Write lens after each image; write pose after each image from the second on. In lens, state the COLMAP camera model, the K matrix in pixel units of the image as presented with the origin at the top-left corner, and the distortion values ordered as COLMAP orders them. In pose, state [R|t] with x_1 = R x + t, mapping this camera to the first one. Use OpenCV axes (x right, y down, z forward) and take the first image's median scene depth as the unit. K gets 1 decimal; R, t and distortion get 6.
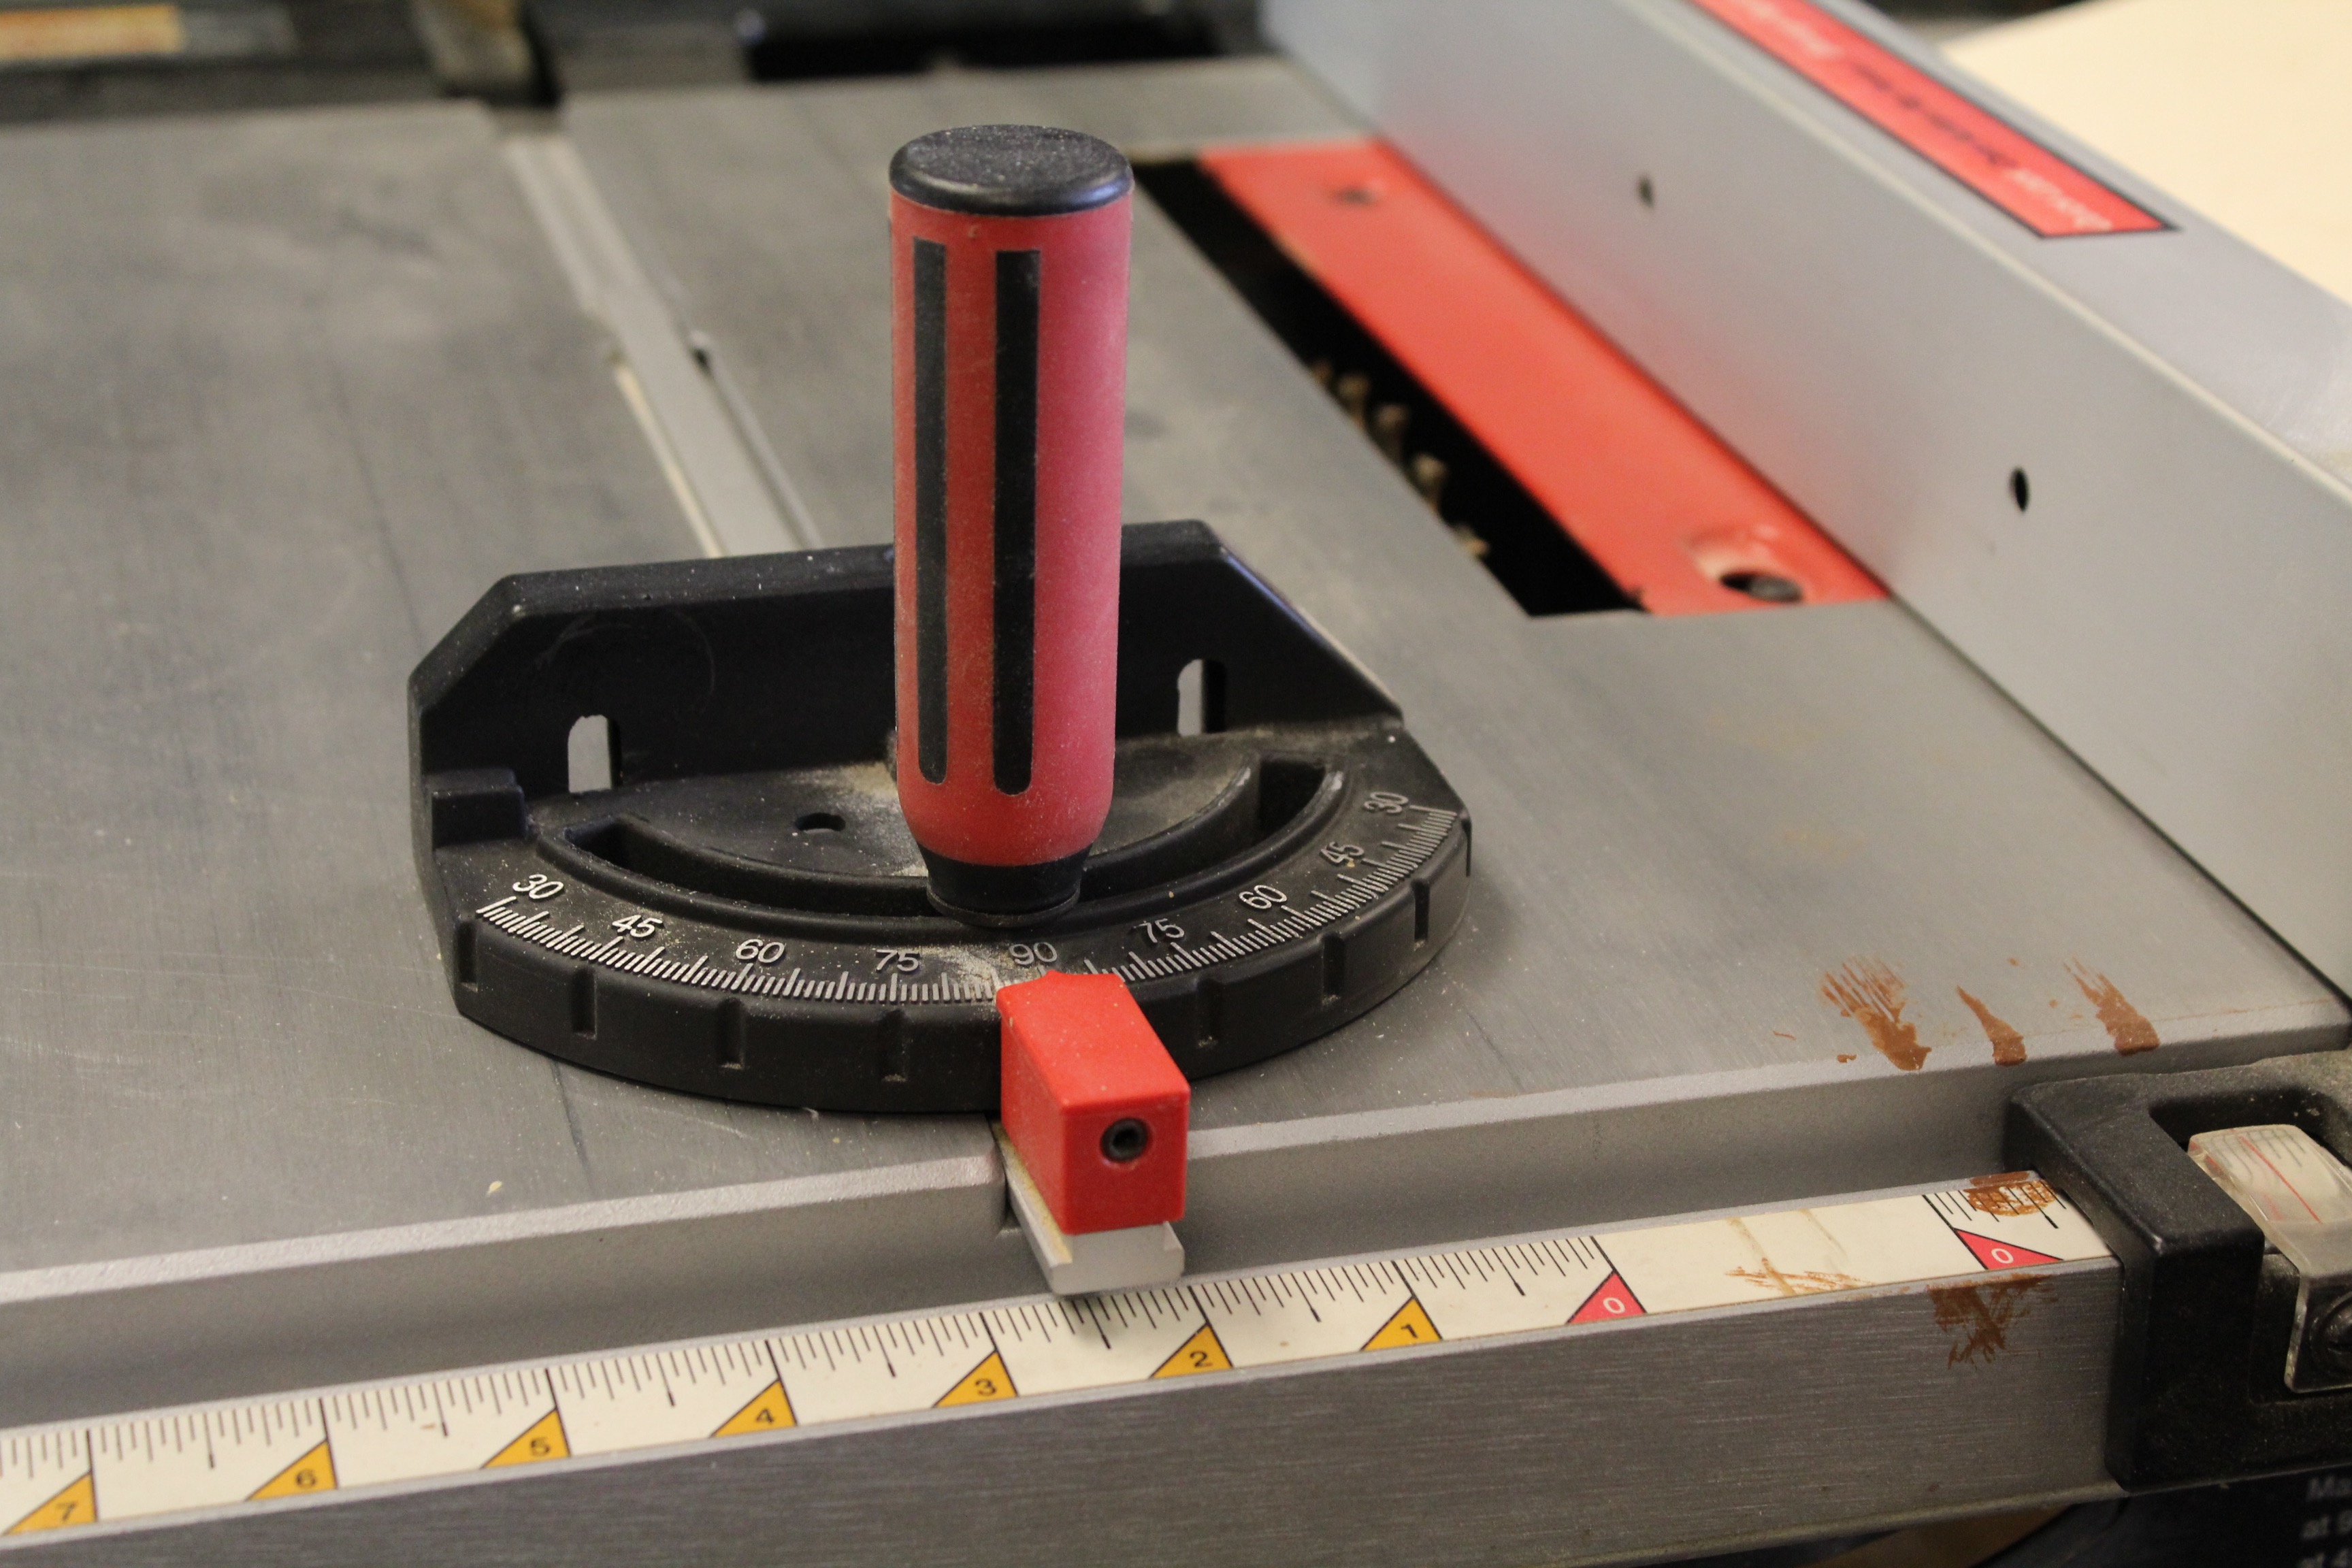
lens RADIAL K [[4347.9, 0, 1116.2], [0, 4347.9, 778.2], [0, 0, 1]] dist [0.008299, 0.172559]
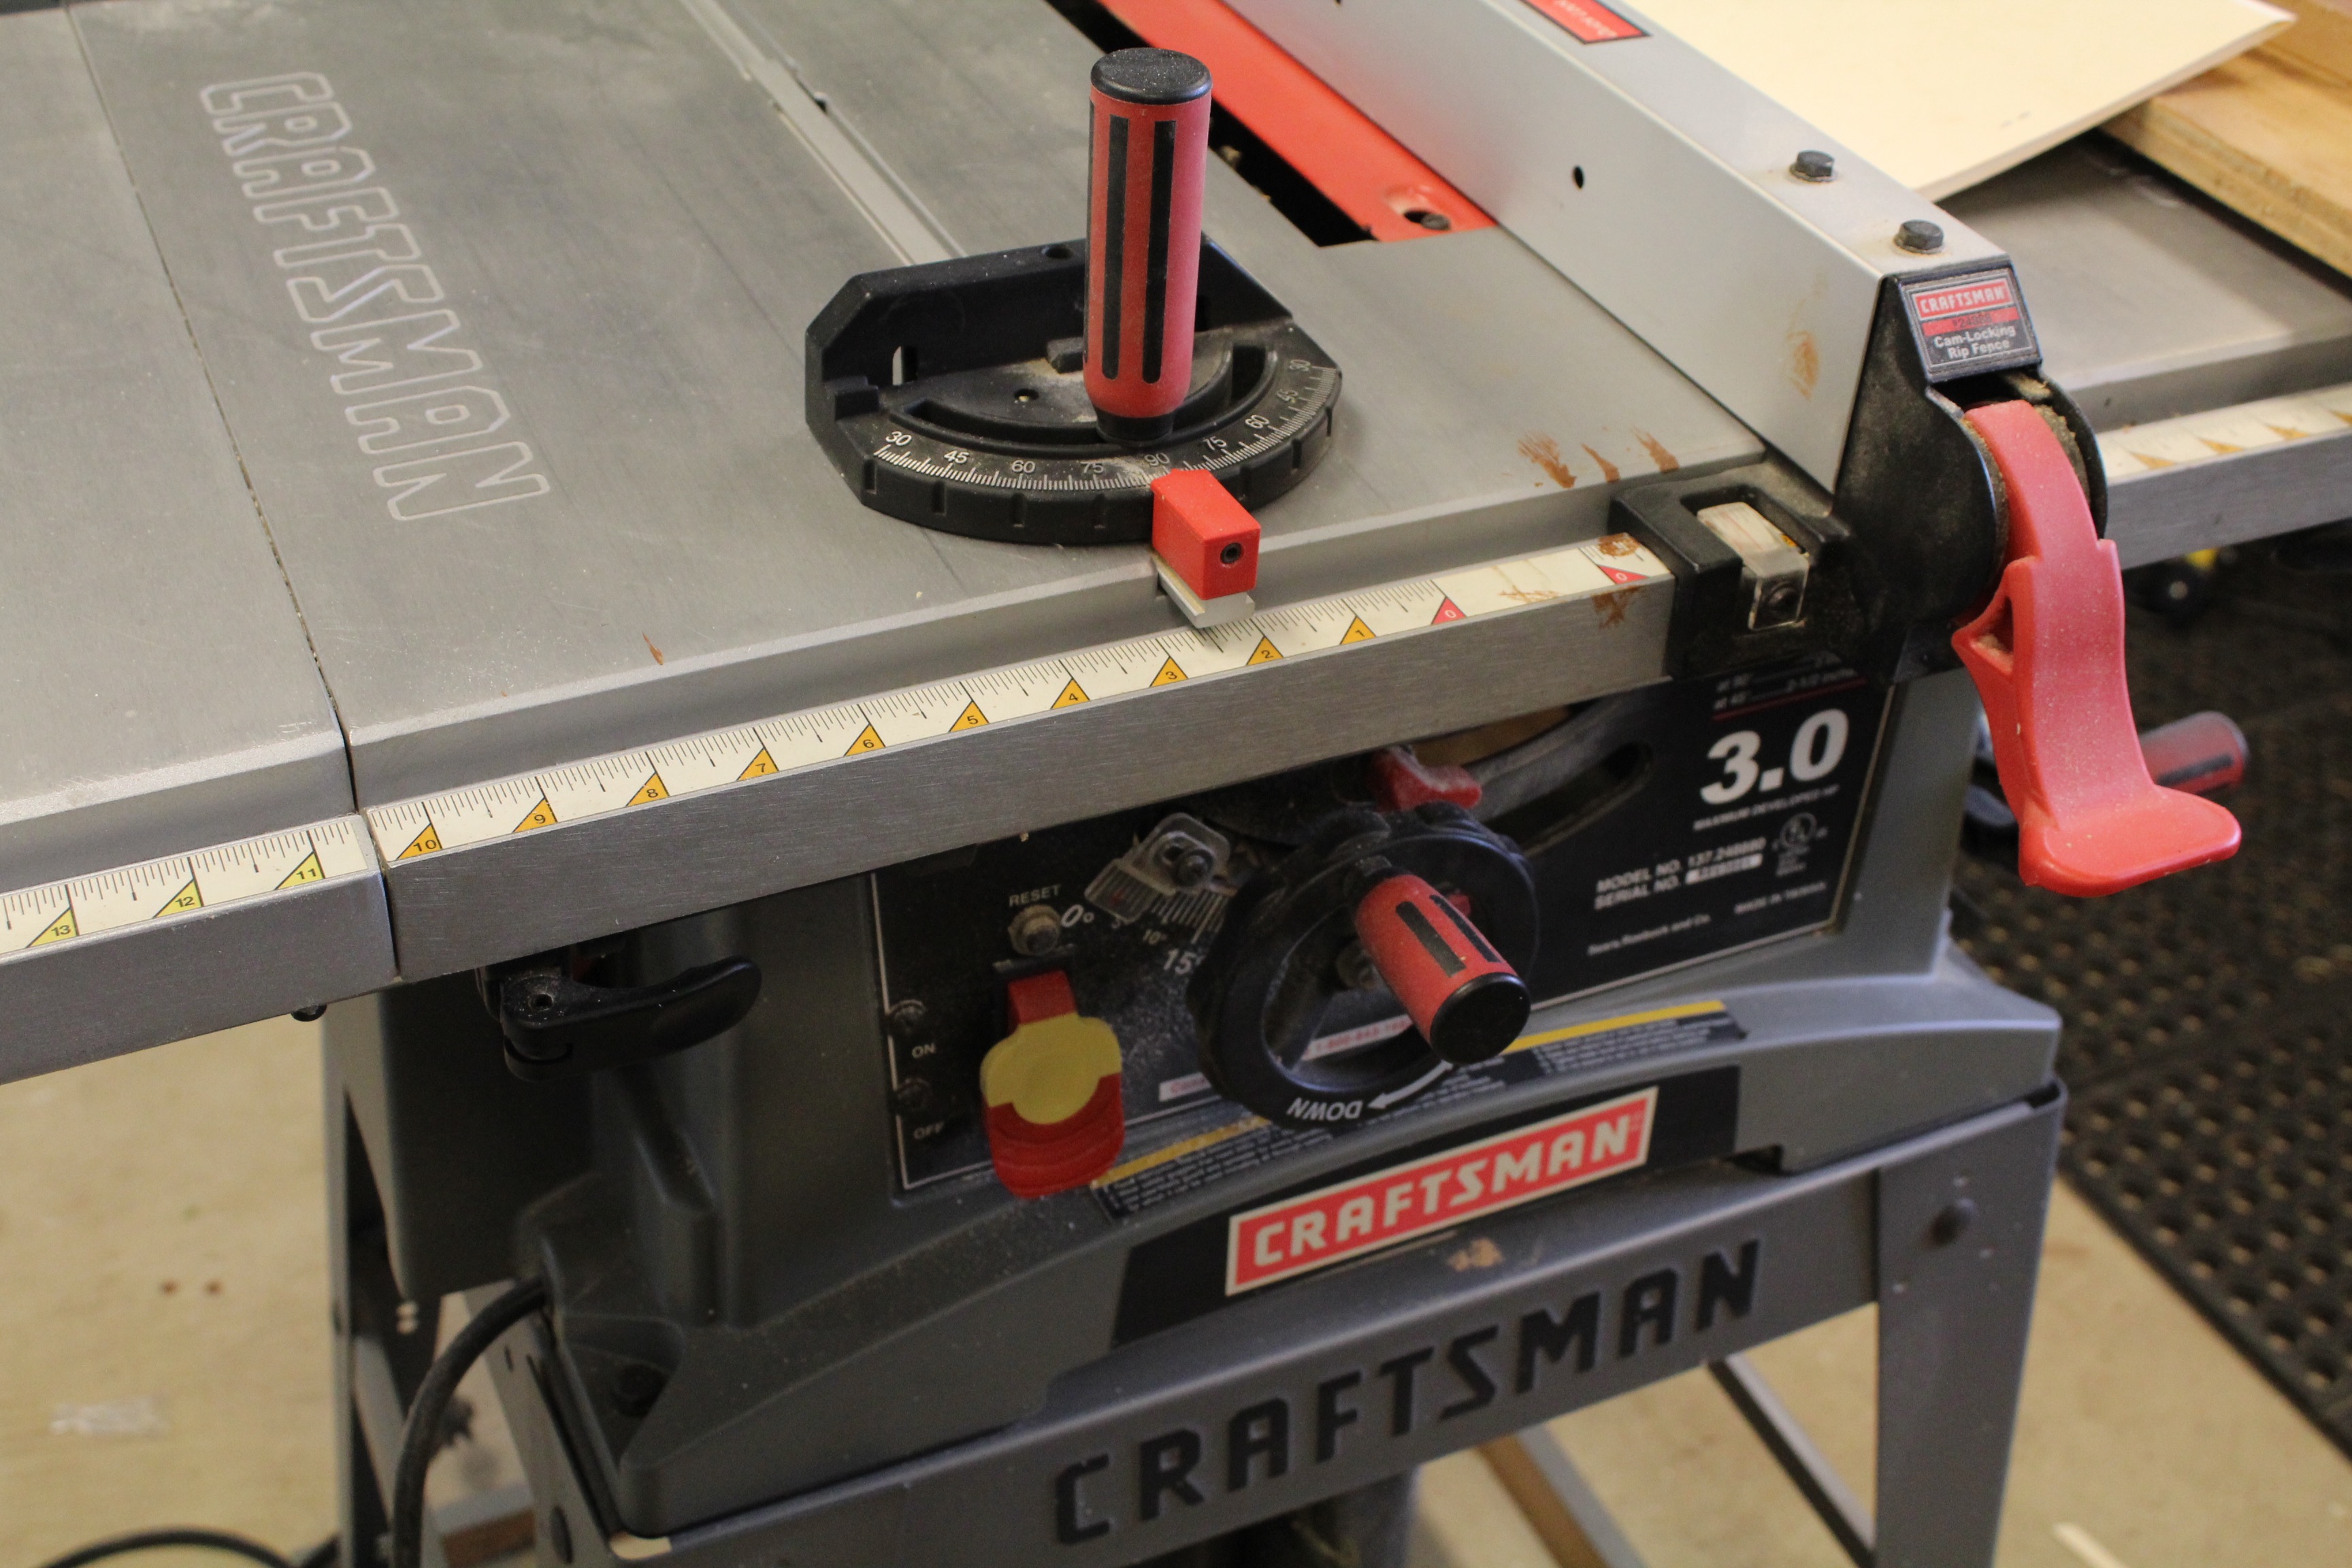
lens RADIAL K [[2796.7, 0, 1176.0], [0, 2796.7, 784.0], [0, 0, 1]] dist [-0.085121, 0.164199]
pose [[0.986416, -0.077032, 0.145085, -0.207699], [0.046033, 0.977466, 0.206011, -0.078395], [-0.157685, -0.196534, 0.967734, -0.284166]]
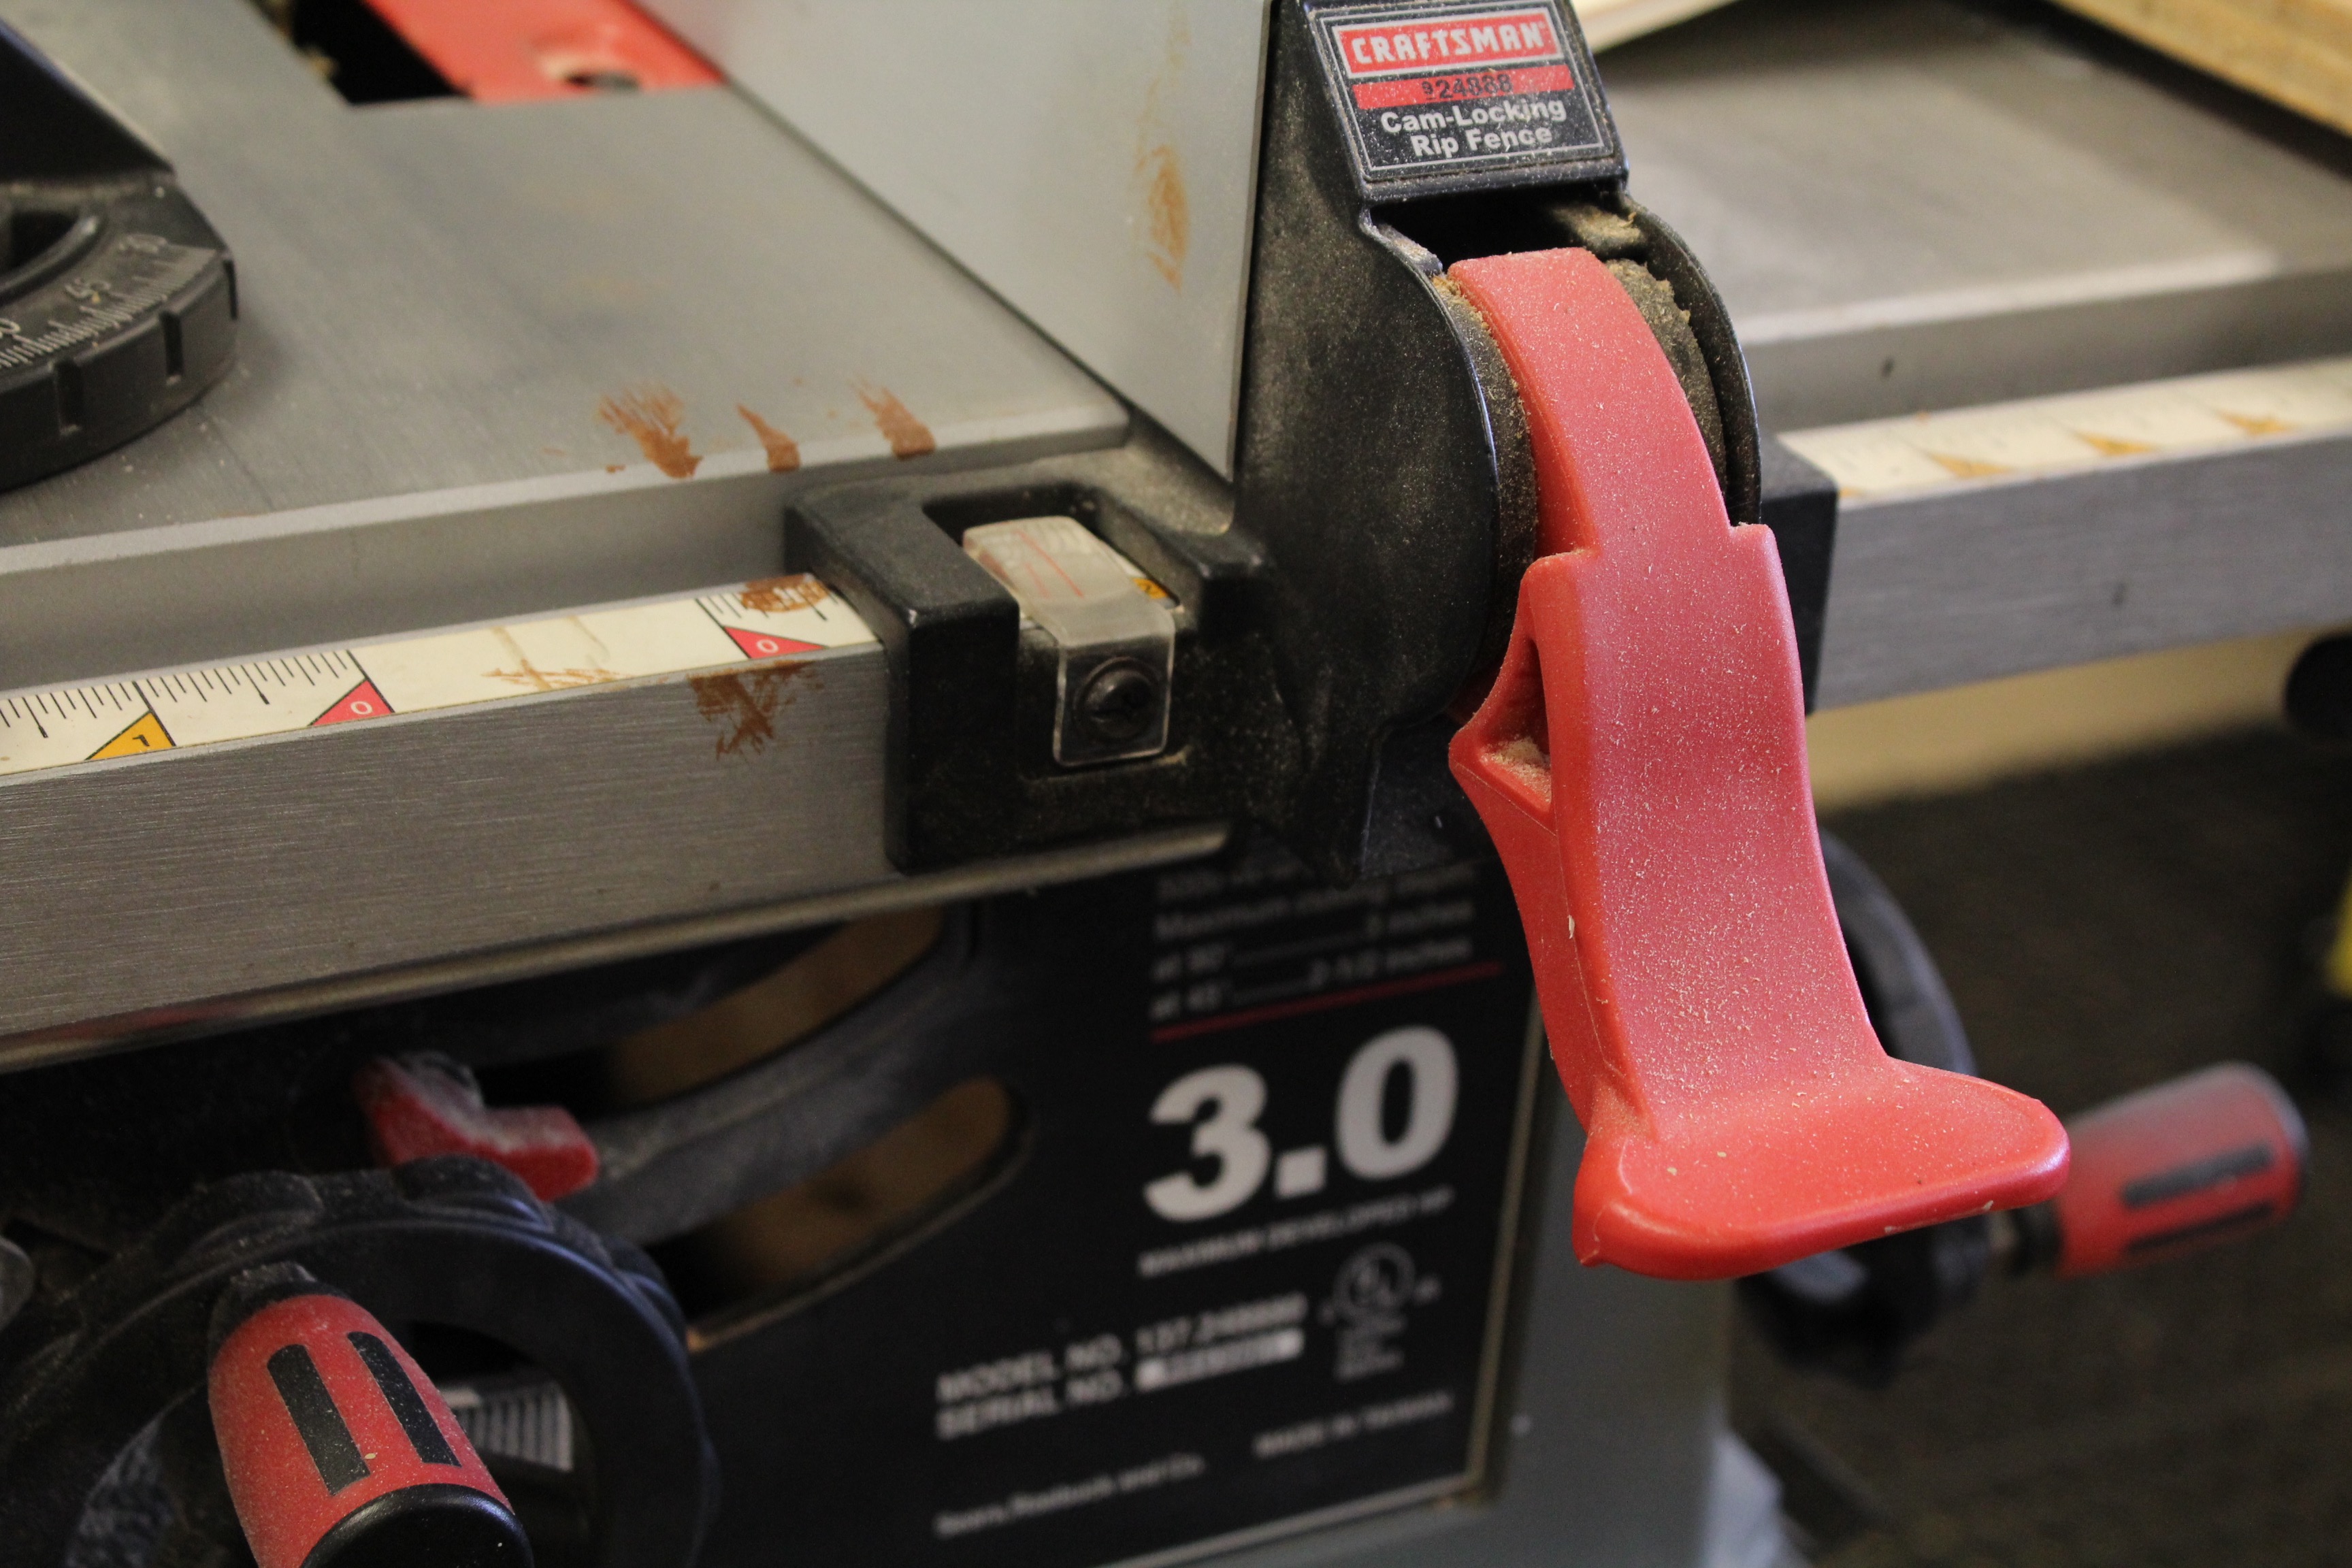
lens RADIAL K [[4347.9, 0, 1116.2], [0, 4347.9, 778.2], [0, 0, 1]] dist [0.008299, 0.172559]
pose [[0.981755, -0.058805, 0.180831, 0.098794], [0.051429, 0.997652, 0.045217, 0.097127], [-0.183065, -0.035092, 0.982474, 0.010930]]
